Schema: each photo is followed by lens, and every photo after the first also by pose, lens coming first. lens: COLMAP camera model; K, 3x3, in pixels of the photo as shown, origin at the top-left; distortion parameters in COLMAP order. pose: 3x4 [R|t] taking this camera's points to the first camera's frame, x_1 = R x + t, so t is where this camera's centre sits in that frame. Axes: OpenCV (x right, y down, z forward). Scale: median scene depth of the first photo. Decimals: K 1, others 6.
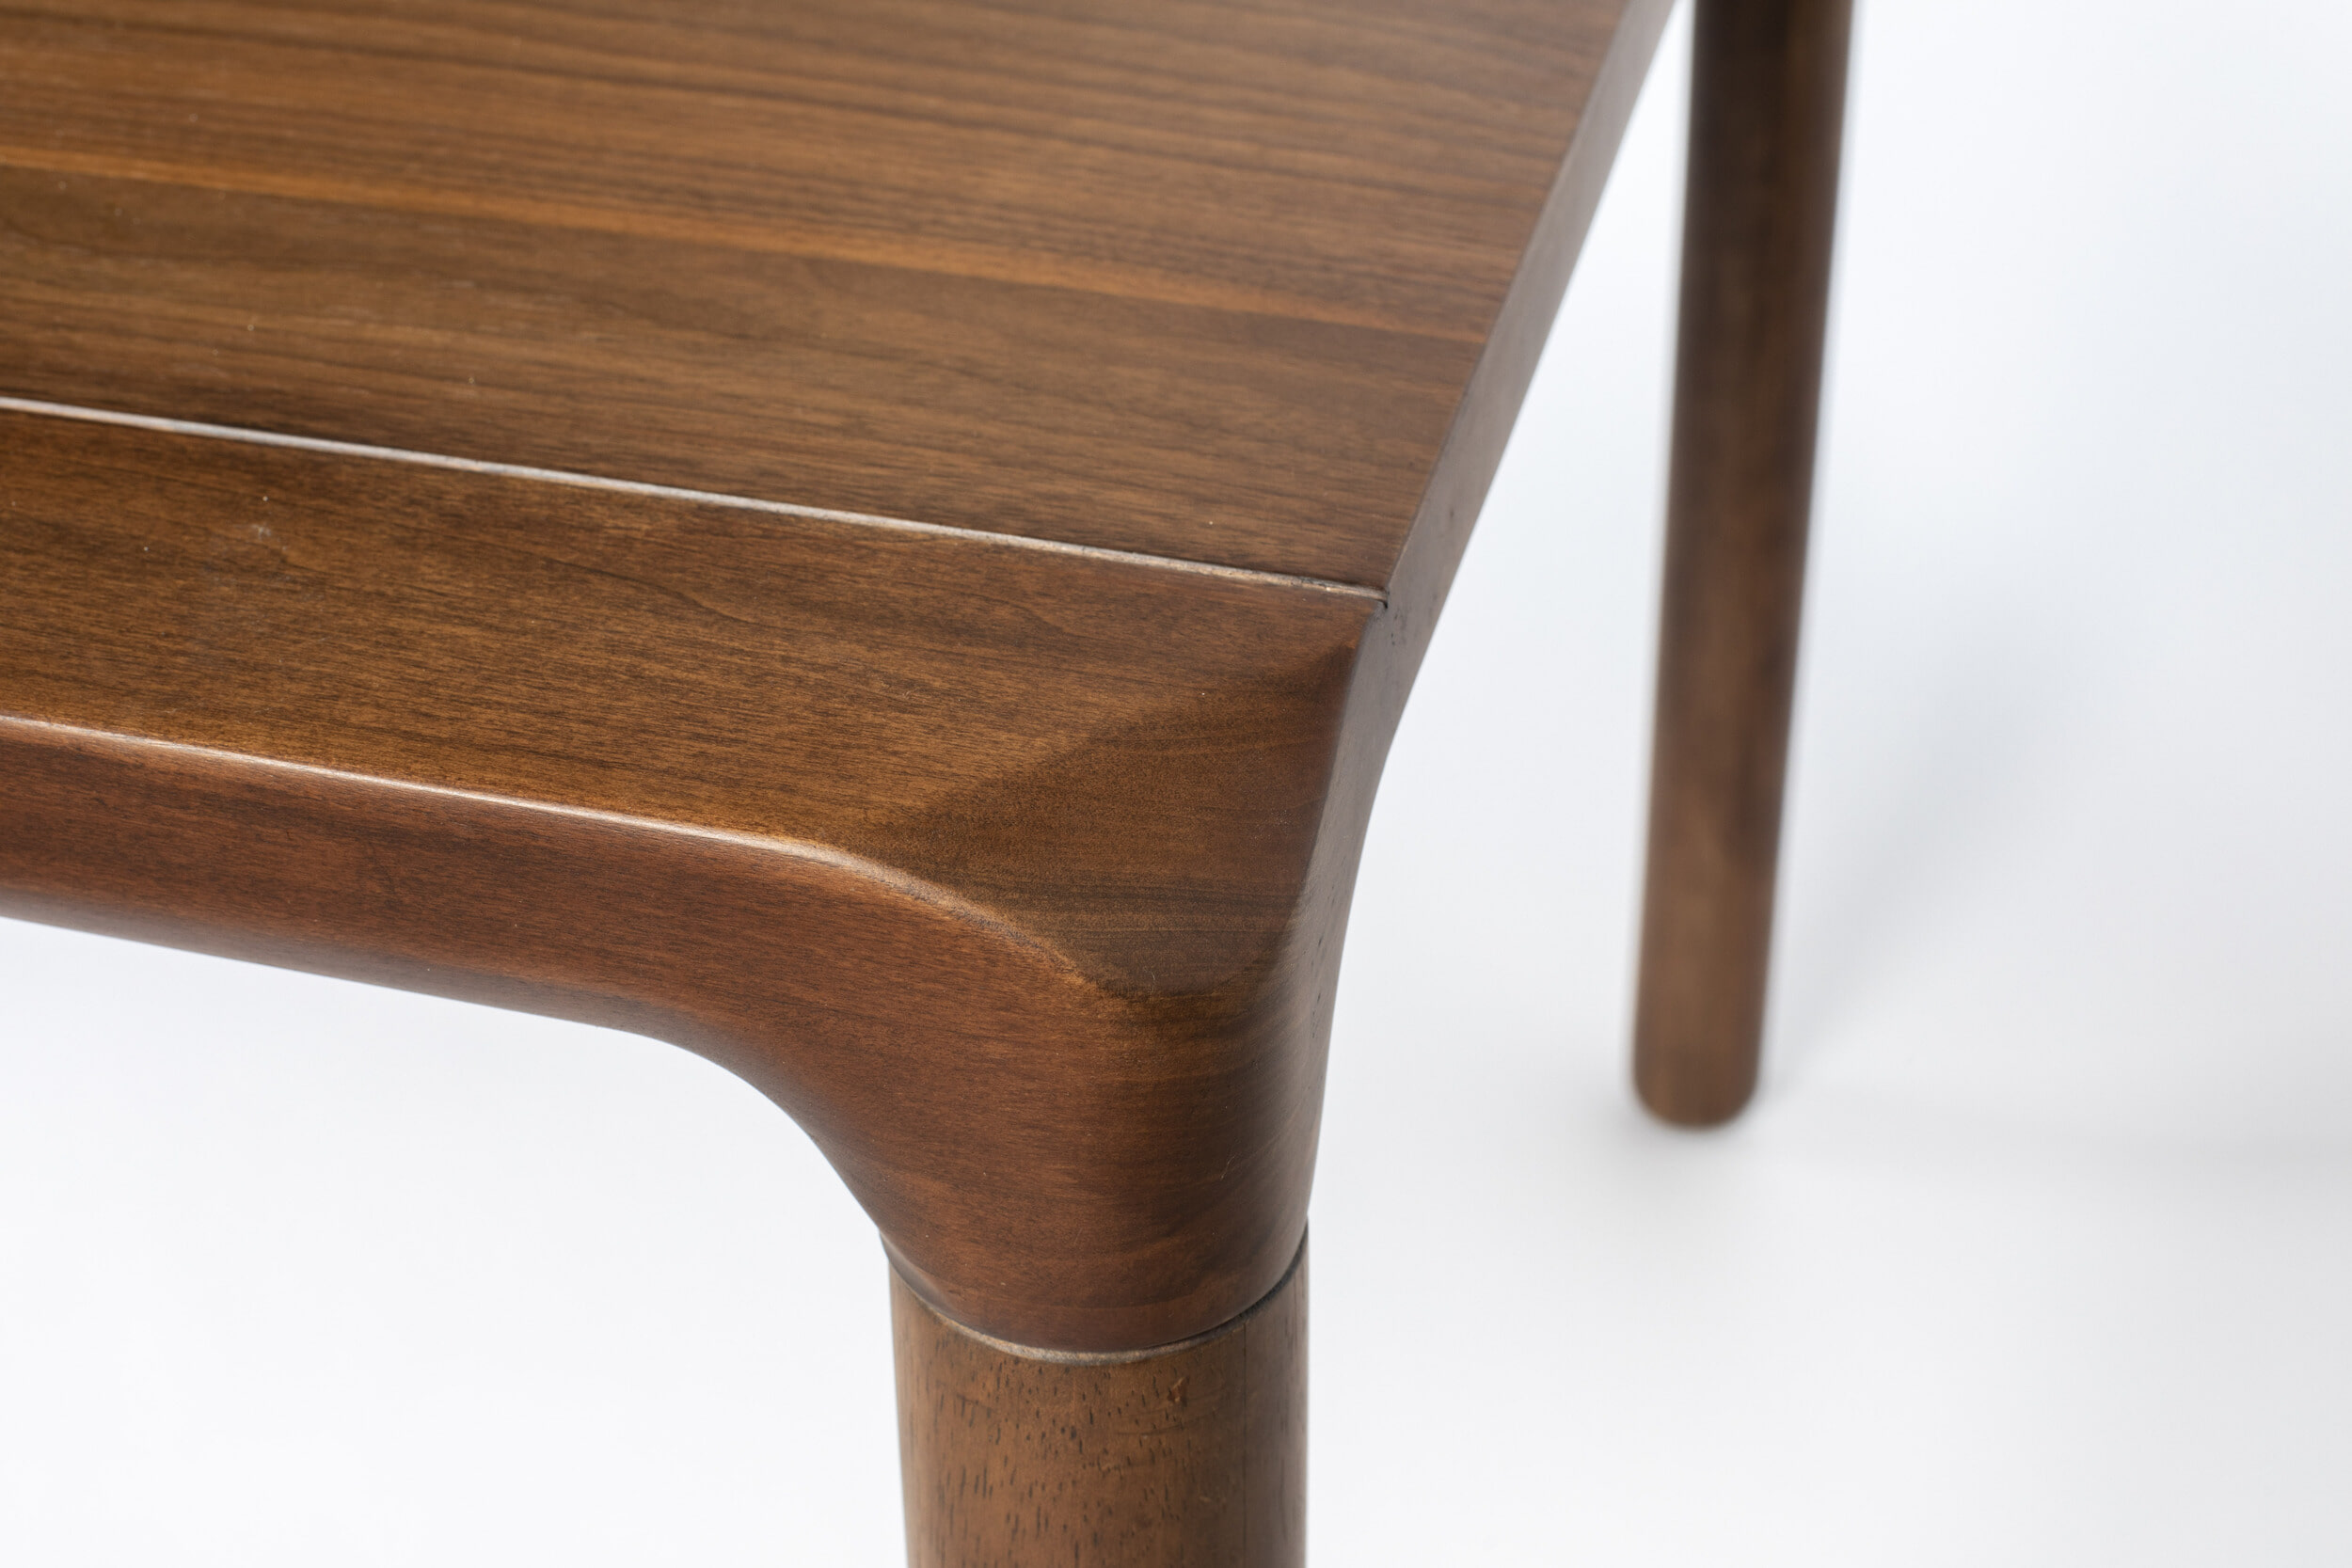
lens RADIAL K [[3499.6, 0, 1168.2], [0, 3499.6, 790.6], [0, 0, 1]] dist [-0.184848, 0.000000]
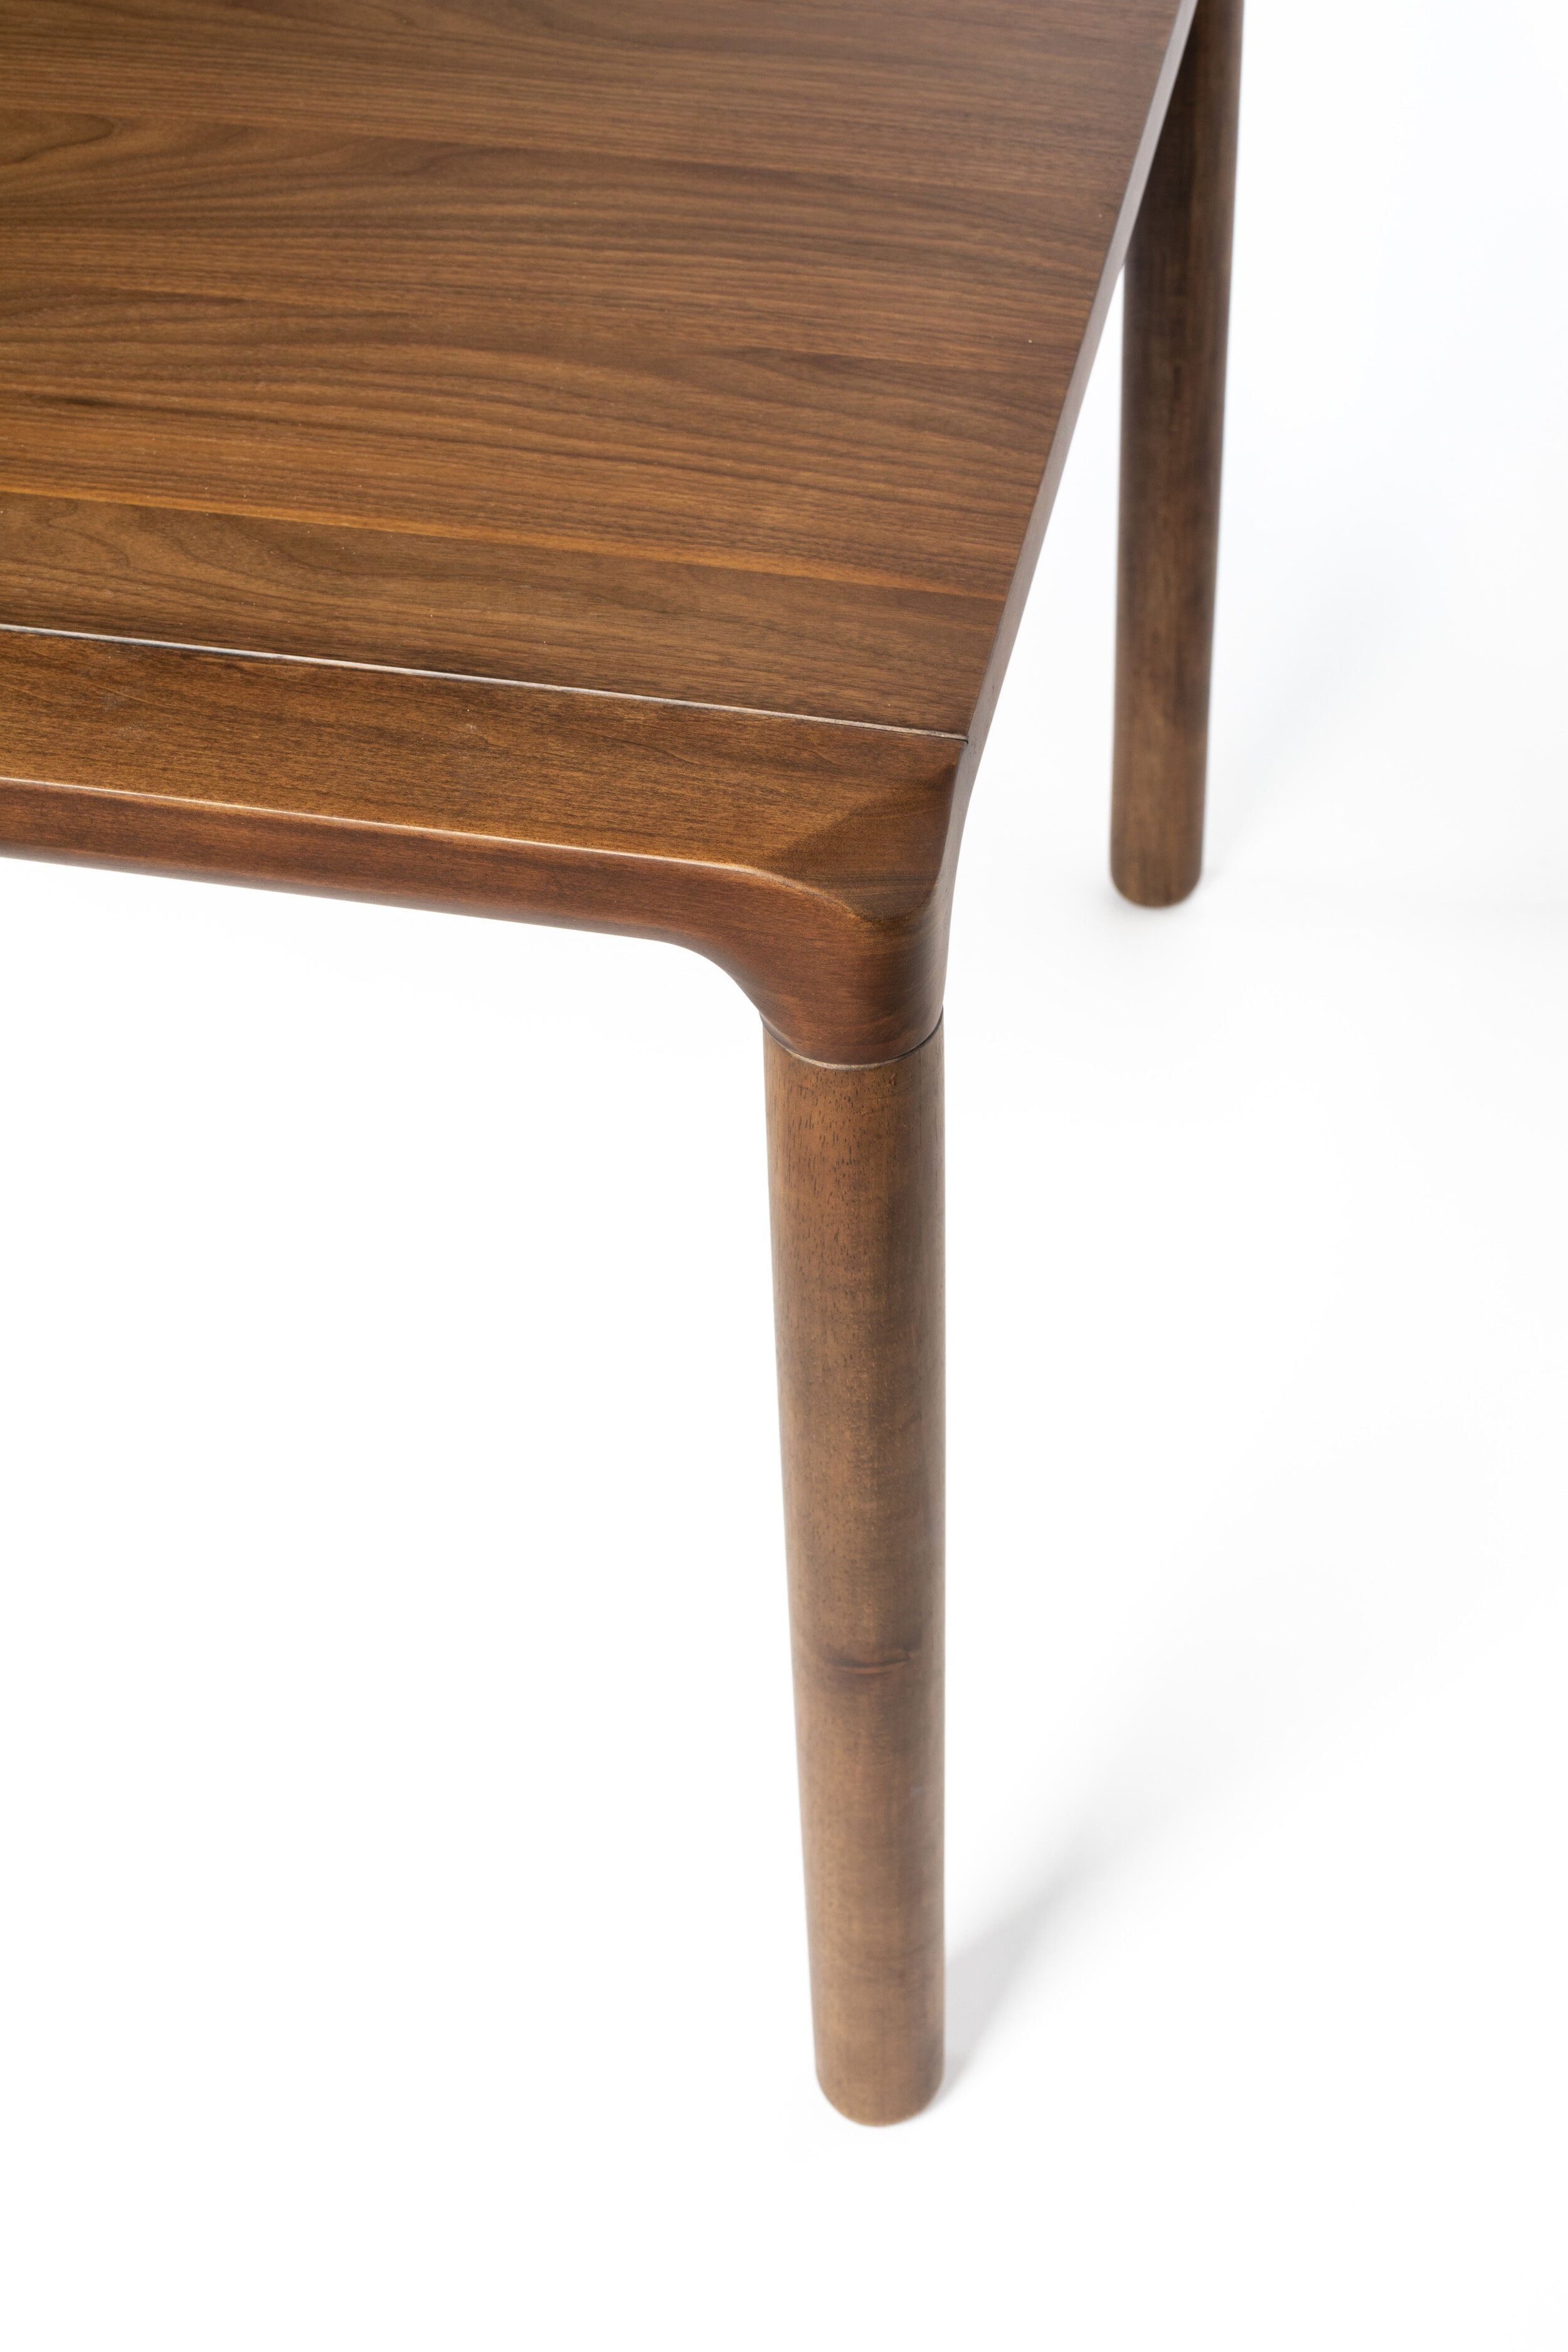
lens RADIAL K [[3500.0, 0, 787.6], [0, 3500.0, 1172.1], [0, 0, 1]] dist [-0.184848, 0.000000]
pose [[0.998629, -0.046943, 0.023144, -0.115023], [0.041905, 0.982071, 0.183793, -0.188240], [-0.031357, -0.182571, 0.982693, -1.230796]]
